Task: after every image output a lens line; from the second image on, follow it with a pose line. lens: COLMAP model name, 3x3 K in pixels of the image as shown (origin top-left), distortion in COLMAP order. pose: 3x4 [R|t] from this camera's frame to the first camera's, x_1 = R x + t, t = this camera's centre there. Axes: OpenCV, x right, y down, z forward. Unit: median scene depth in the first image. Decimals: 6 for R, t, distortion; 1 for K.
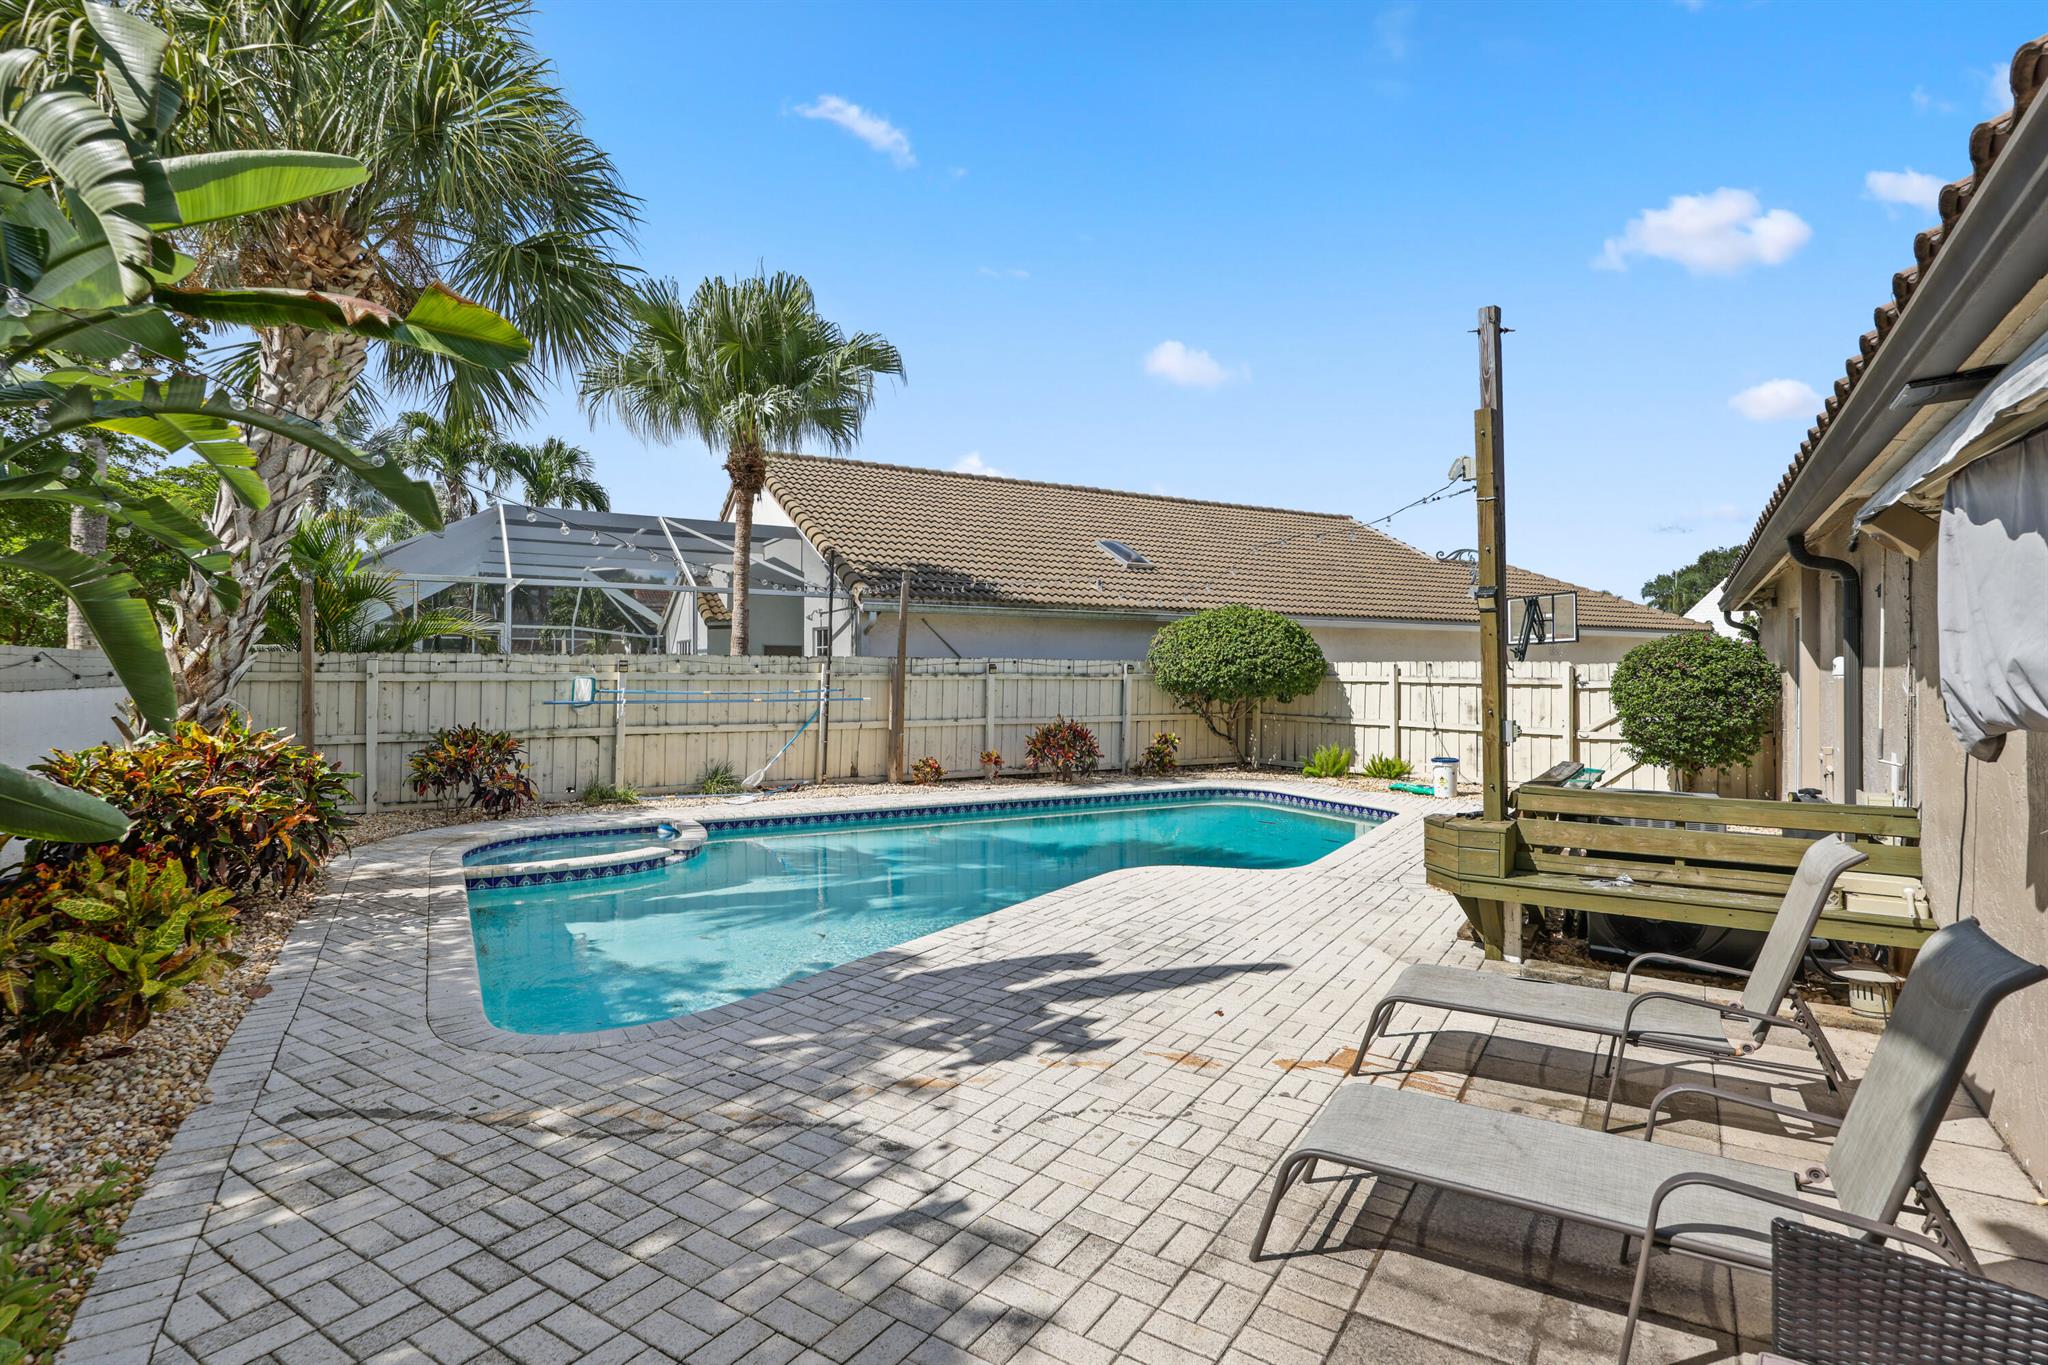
lens RADIAL K [[1026.5, 0, 997.6], [0, 1026.5, 653.9], [0, 0, 1]] dist [-0.005083, 0.000404]
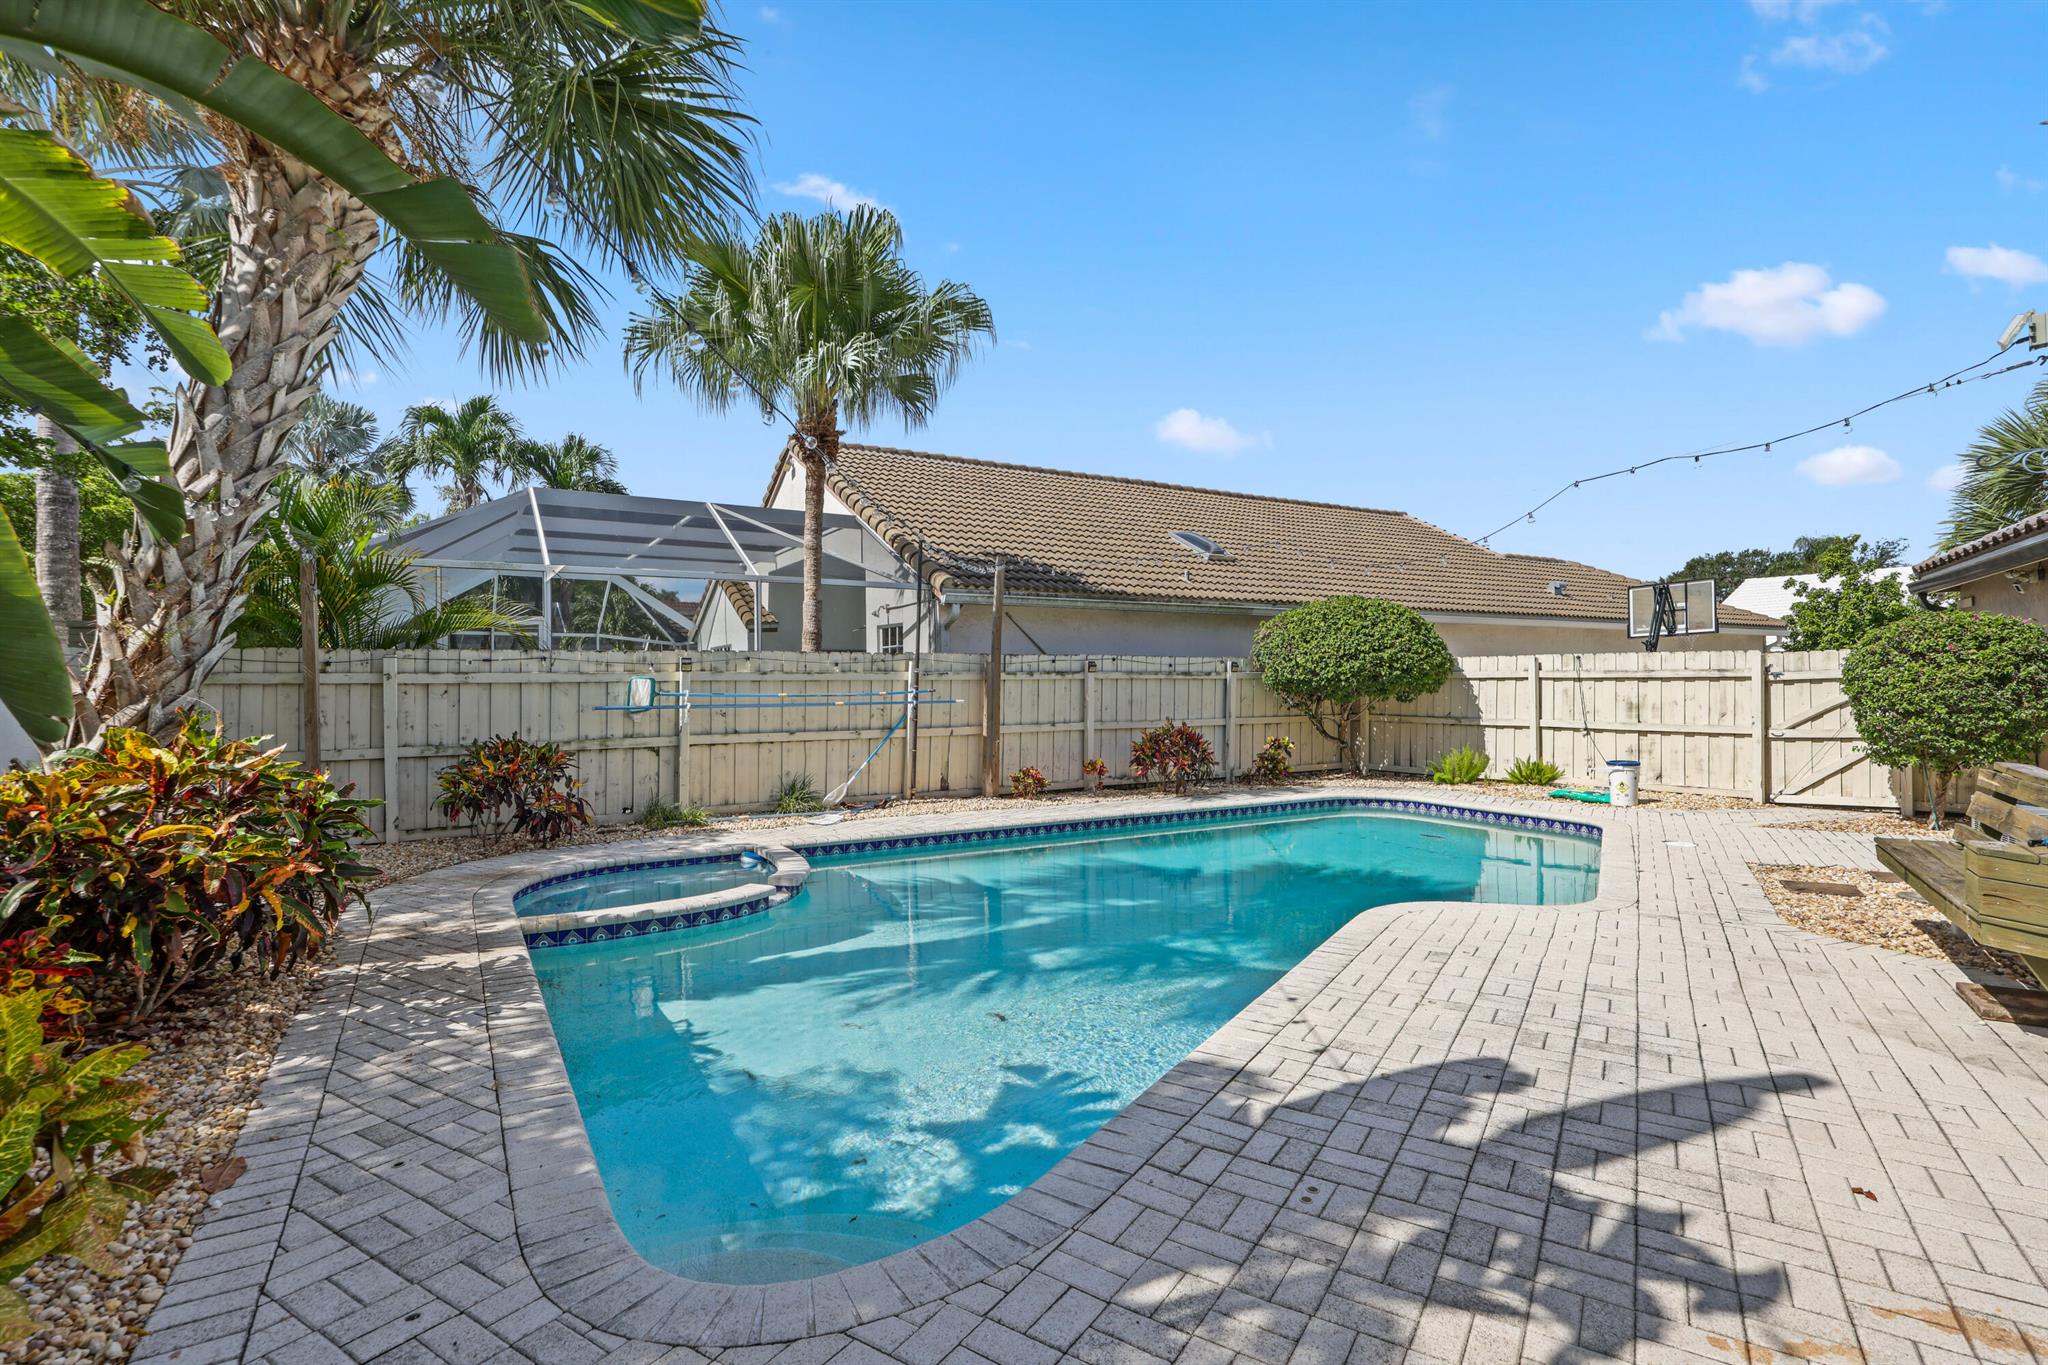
lens RADIAL K [[1026.5, 0, 1030.8], [0, 1026.5, 676.1], [0, 0, 1]] dist [-0.005083, 0.000404]
pose [[0.999821, -0.010508, 0.015758, -0.098508], [0.010304, 0.999862, 0.012997, 0.014264], [-0.015892, -0.012832, 0.999791, 0.153102]]
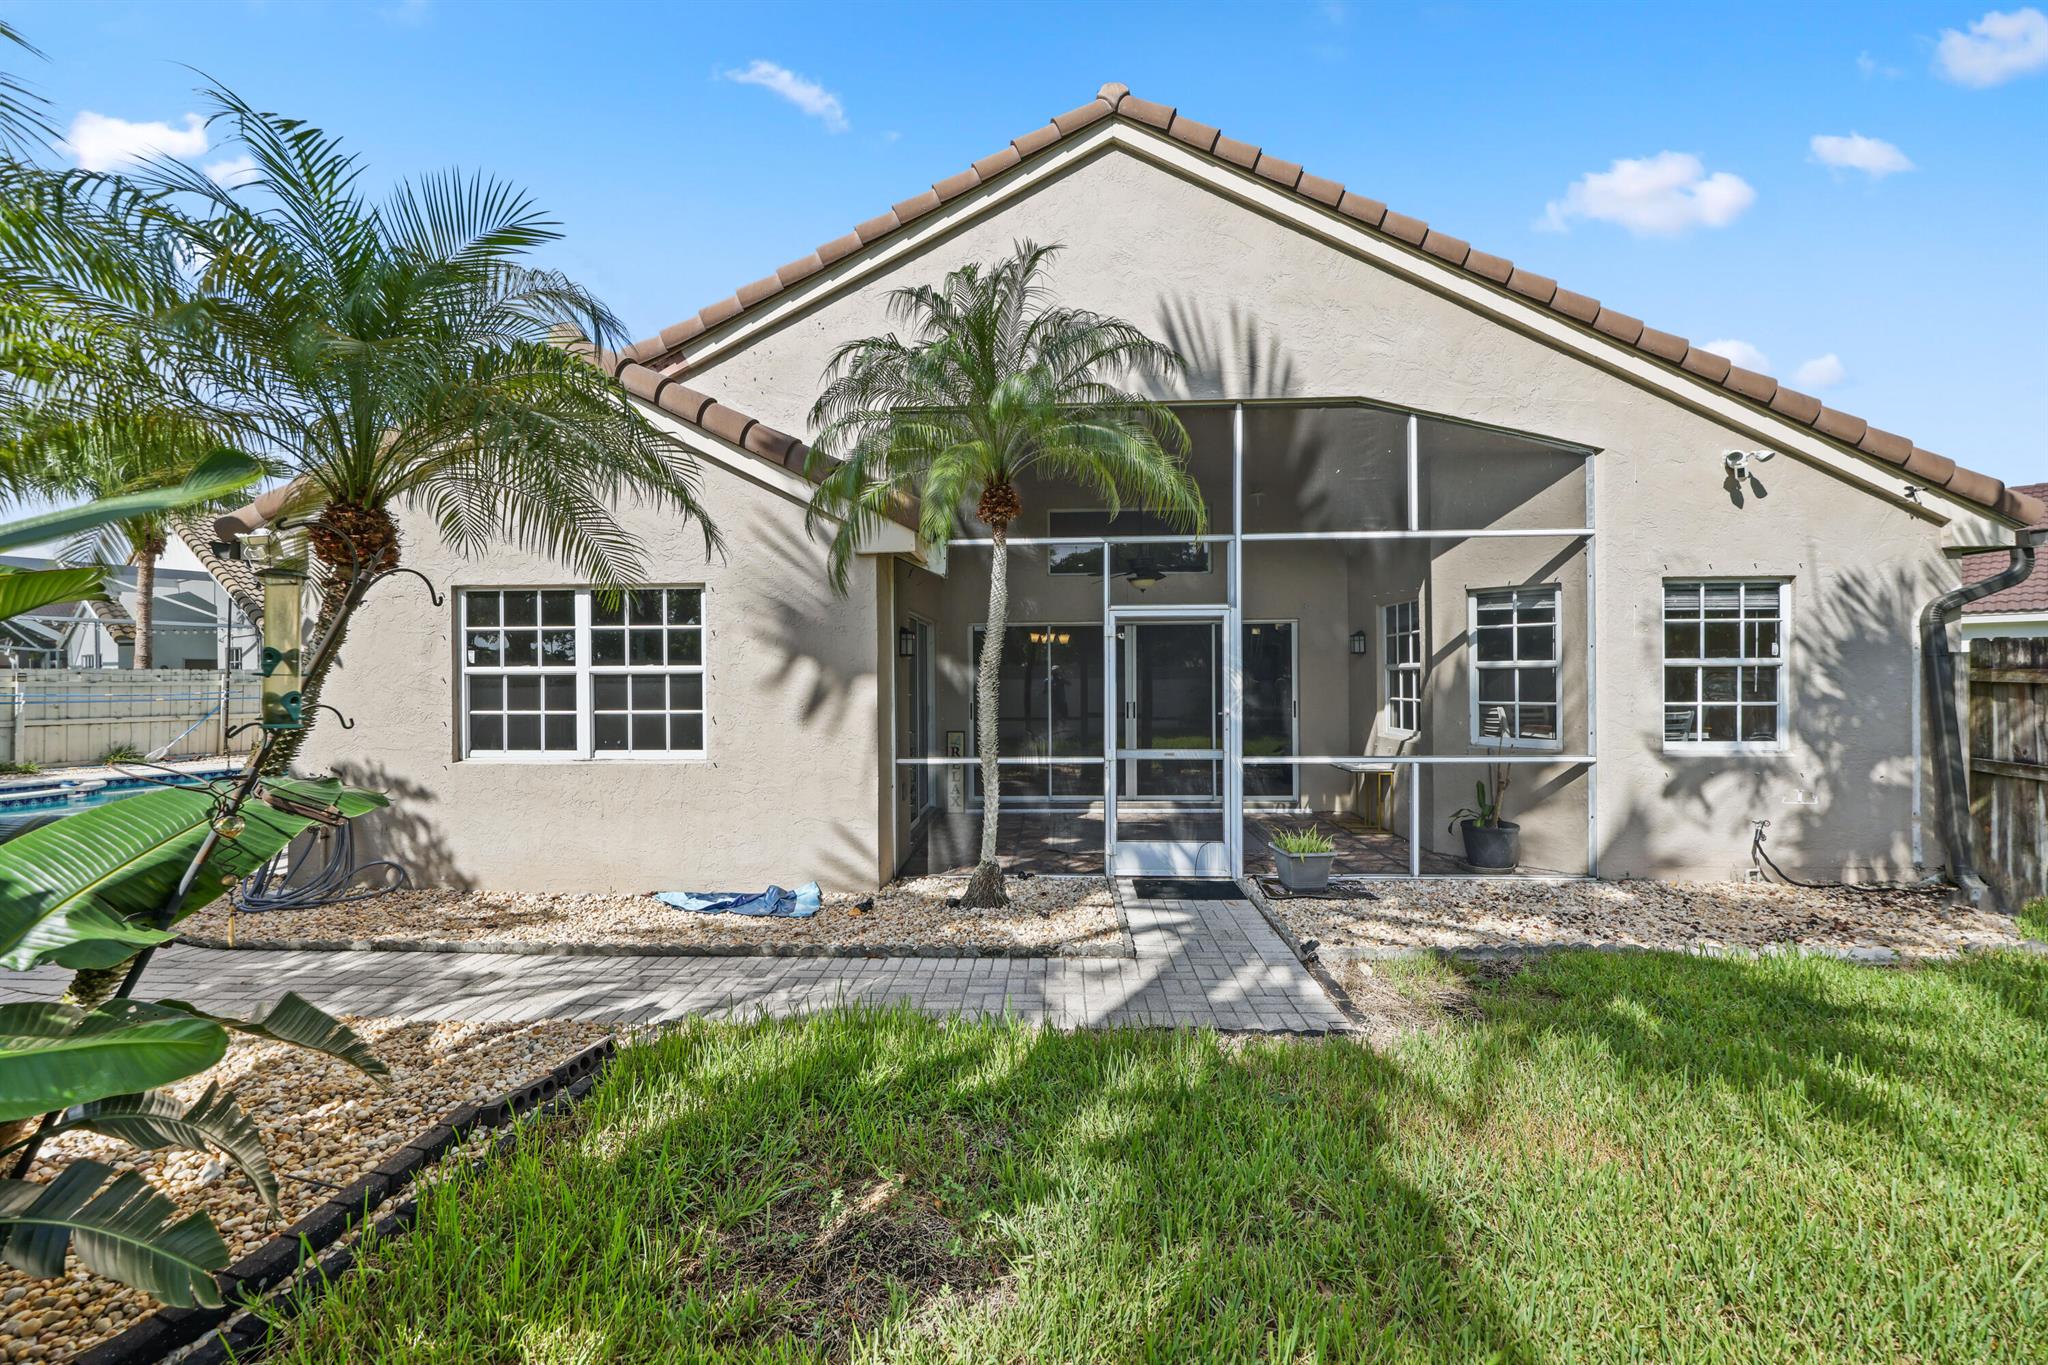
lens RADIAL K [[832.4, 0, 1025.6], [0, 832.4, 678.9], [0, 0, 1]] dist [0.001618, -0.000413]
pose [[0.857645, -0.014391, 0.514041, 0.237579], [0.003933, 0.999763, 0.021427, -0.004809], [-0.514228, -0.016355, 0.857498, -0.716351]]
